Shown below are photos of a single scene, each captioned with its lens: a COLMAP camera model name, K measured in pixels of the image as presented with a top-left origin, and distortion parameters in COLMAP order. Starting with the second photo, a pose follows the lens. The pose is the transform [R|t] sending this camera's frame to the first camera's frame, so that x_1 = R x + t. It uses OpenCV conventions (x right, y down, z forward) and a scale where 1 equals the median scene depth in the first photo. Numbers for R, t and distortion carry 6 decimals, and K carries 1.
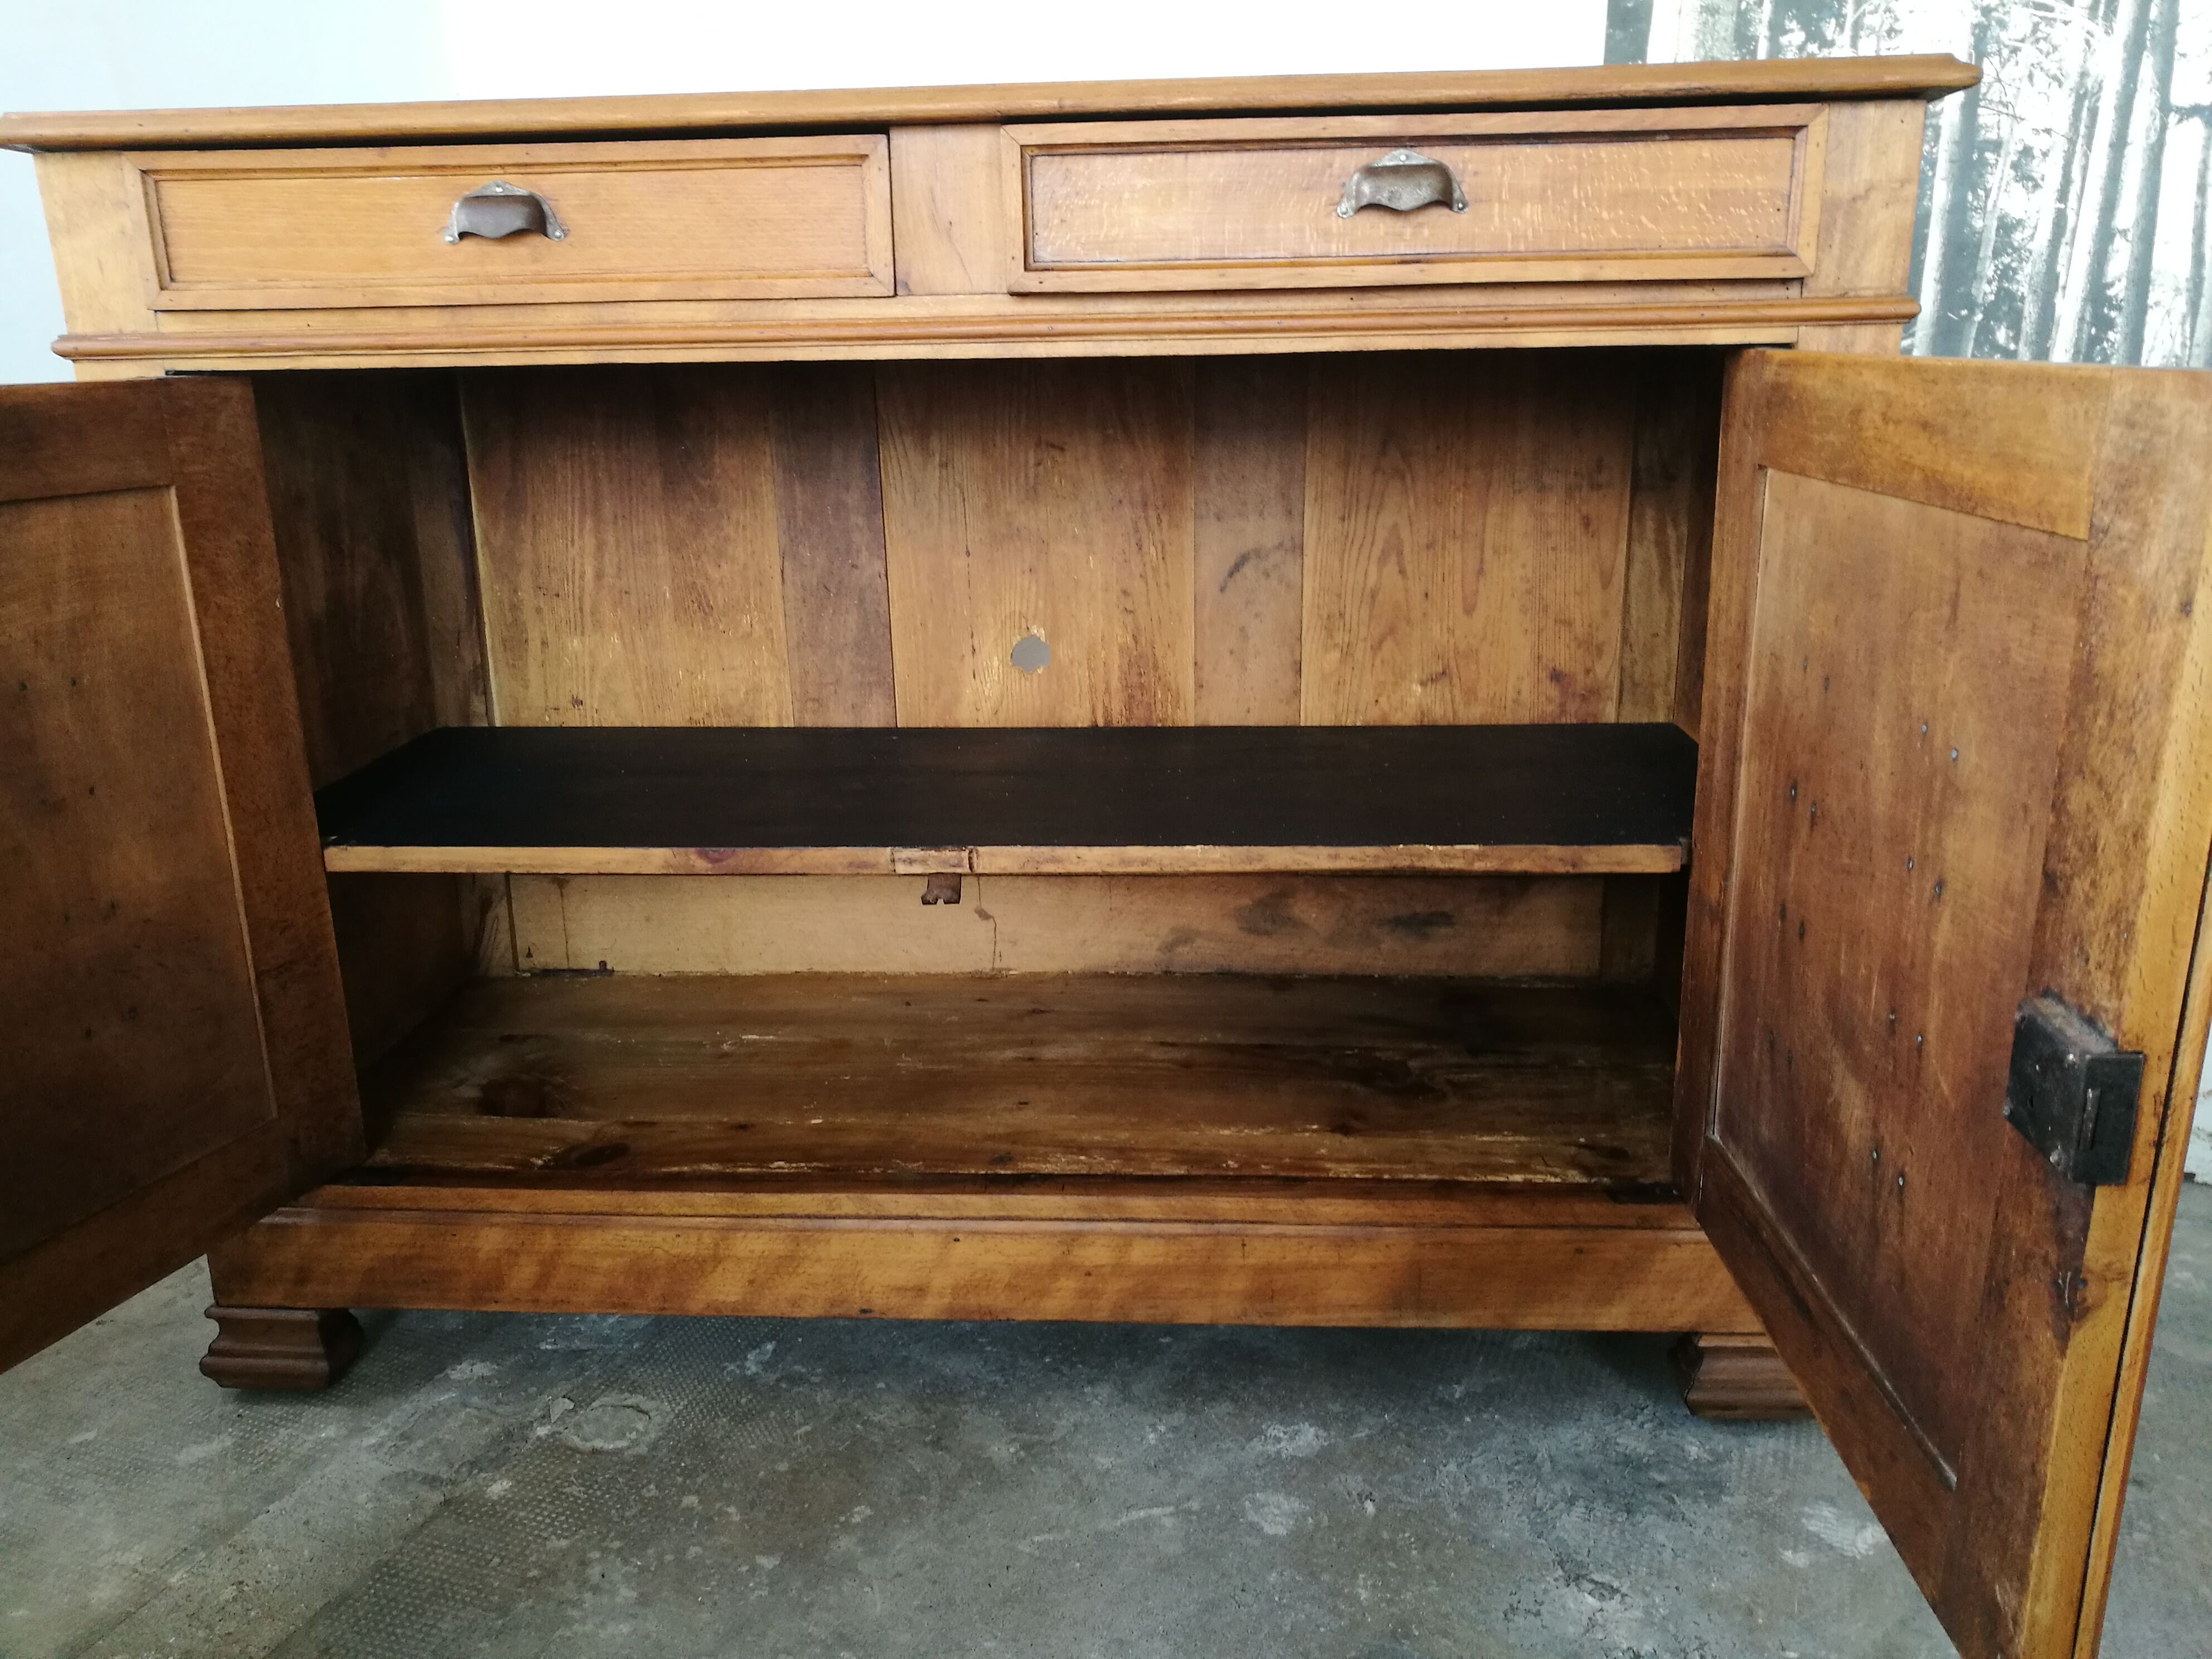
lens RADIAL K [[1752.8, 0, 1110.4], [0, 1752.8, 796.5], [0, 0, 1]] dist [0.001487, 0.001319]
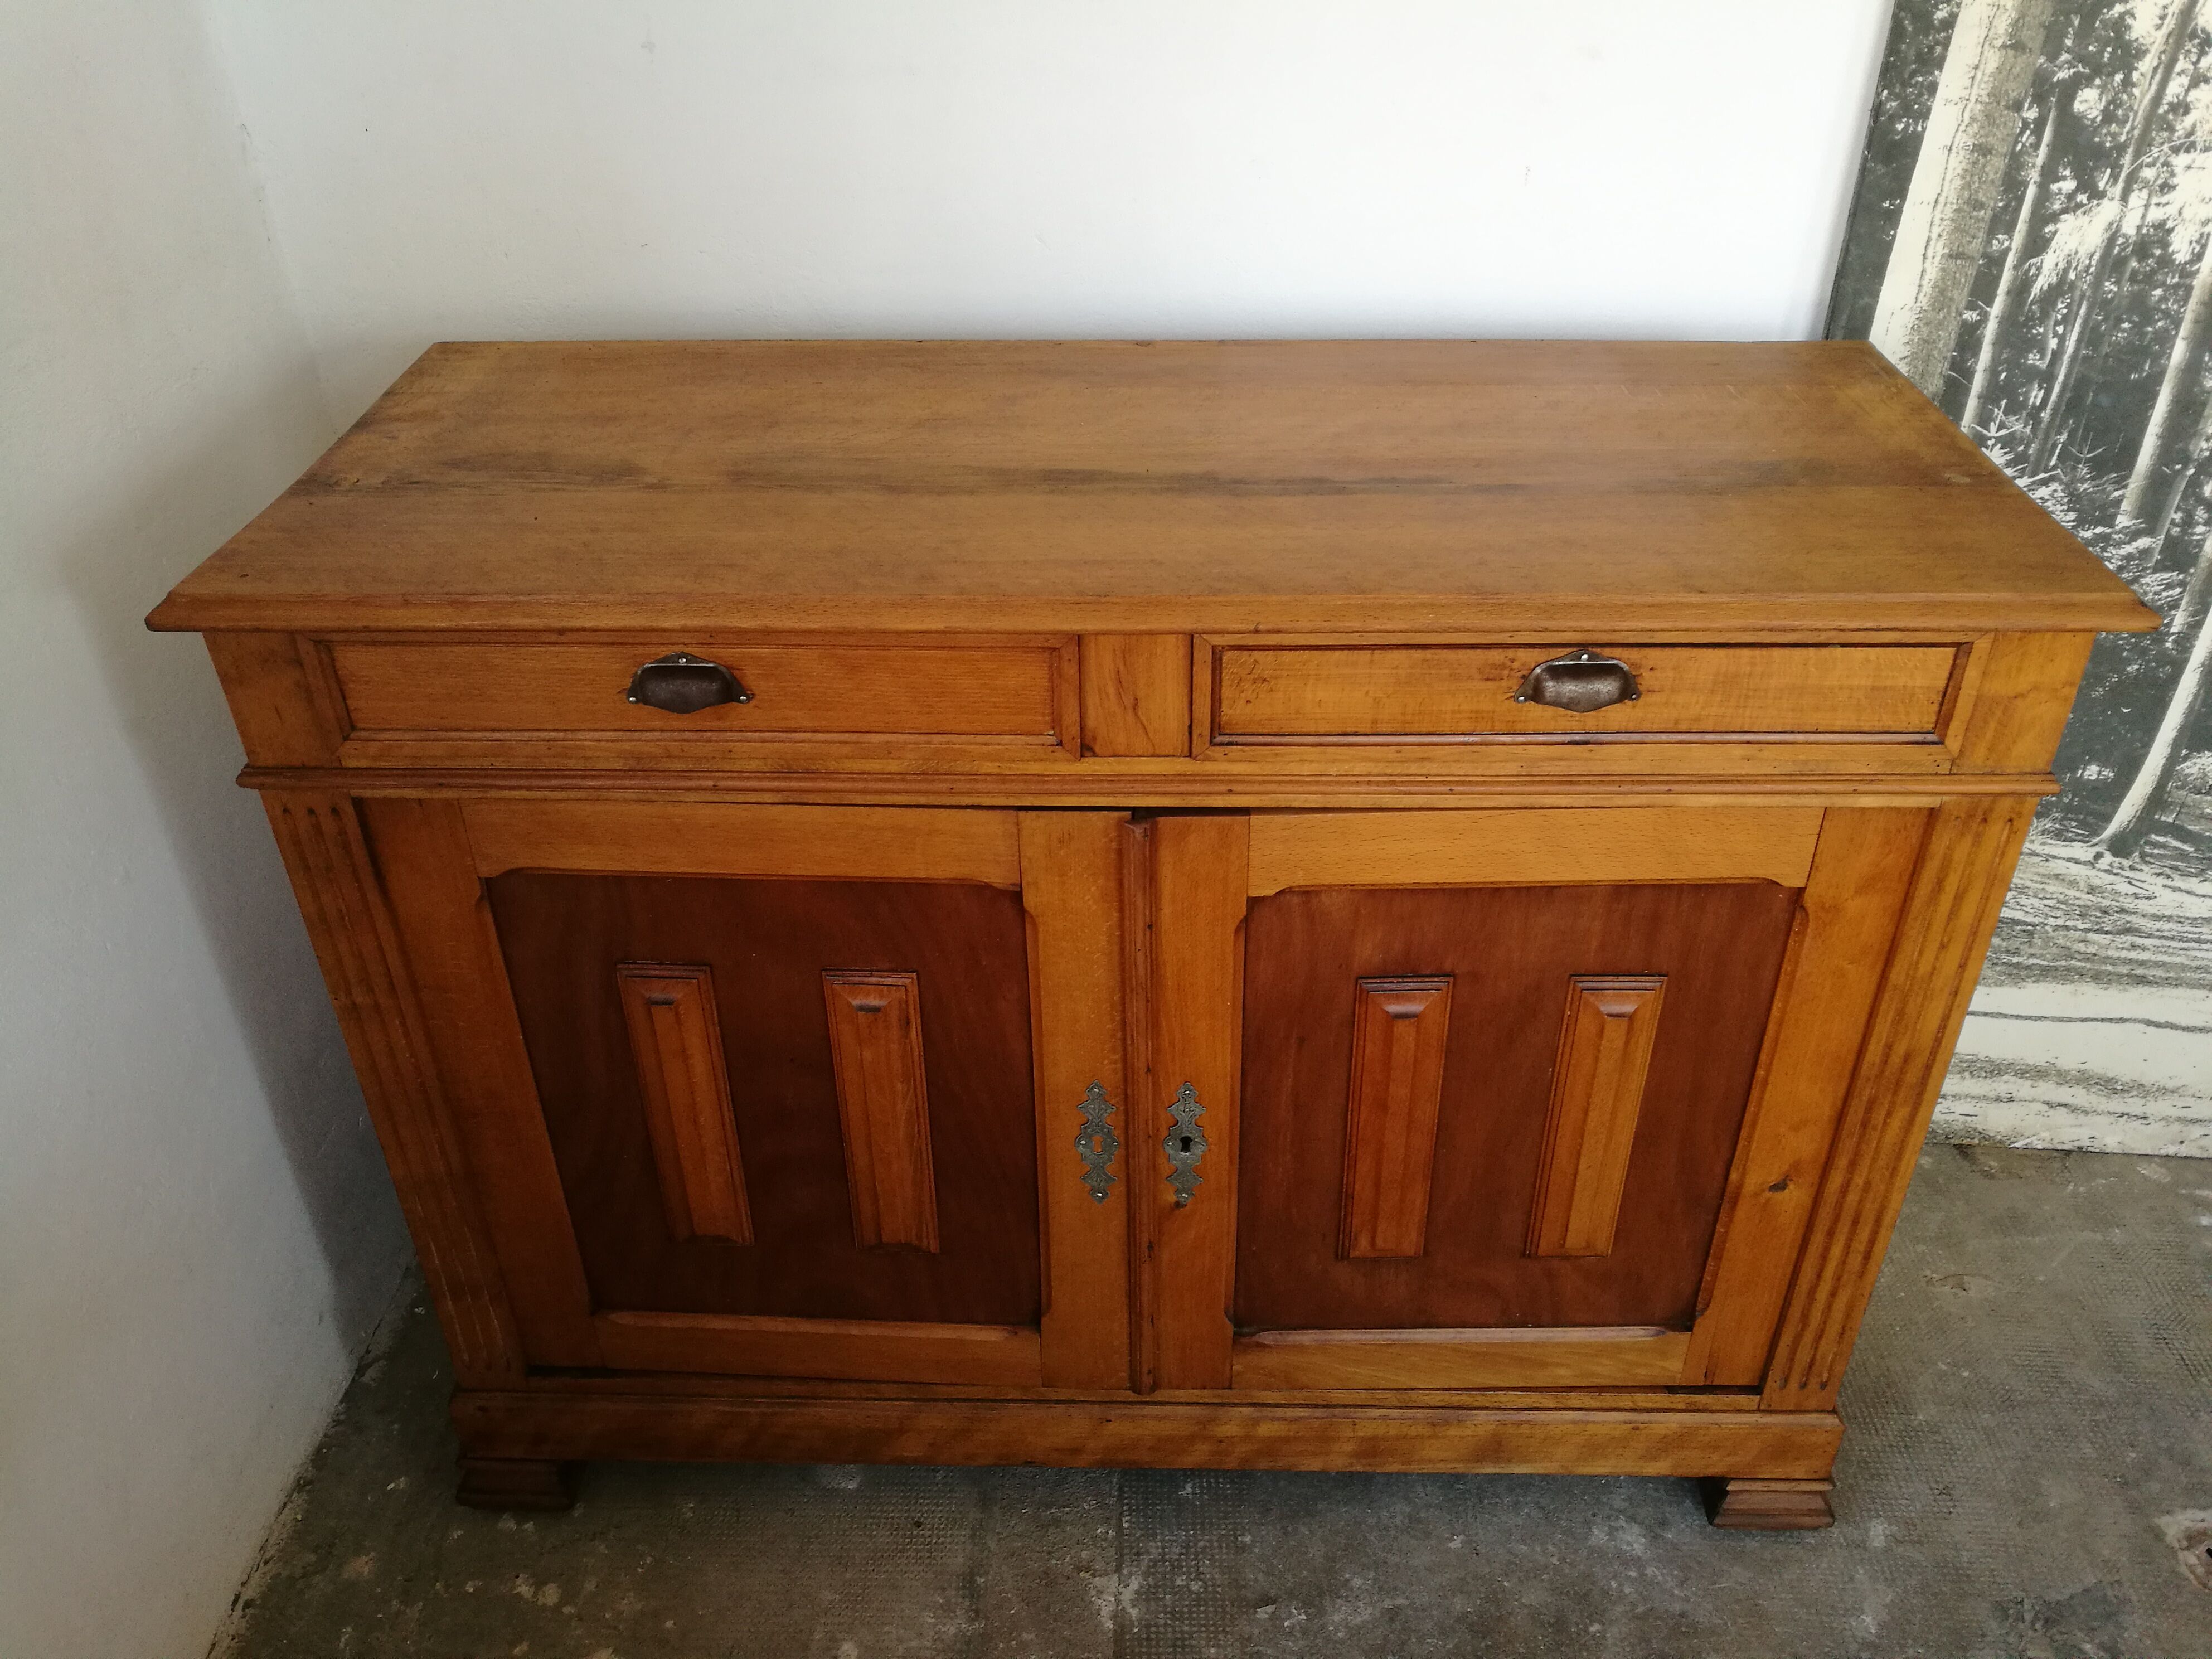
lens RADIAL K [[1738.8, 0, 1106.0], [0, 1738.8, 829.5], [0, 0, 1]] dist [-0.027791, 0.050951]
pose [[0.999144, -0.018266, 0.037120, -0.127057], [0.005931, 0.951223, 0.308448, -0.485823], [-0.040944, -0.307964, 0.950517, 0.018850]]
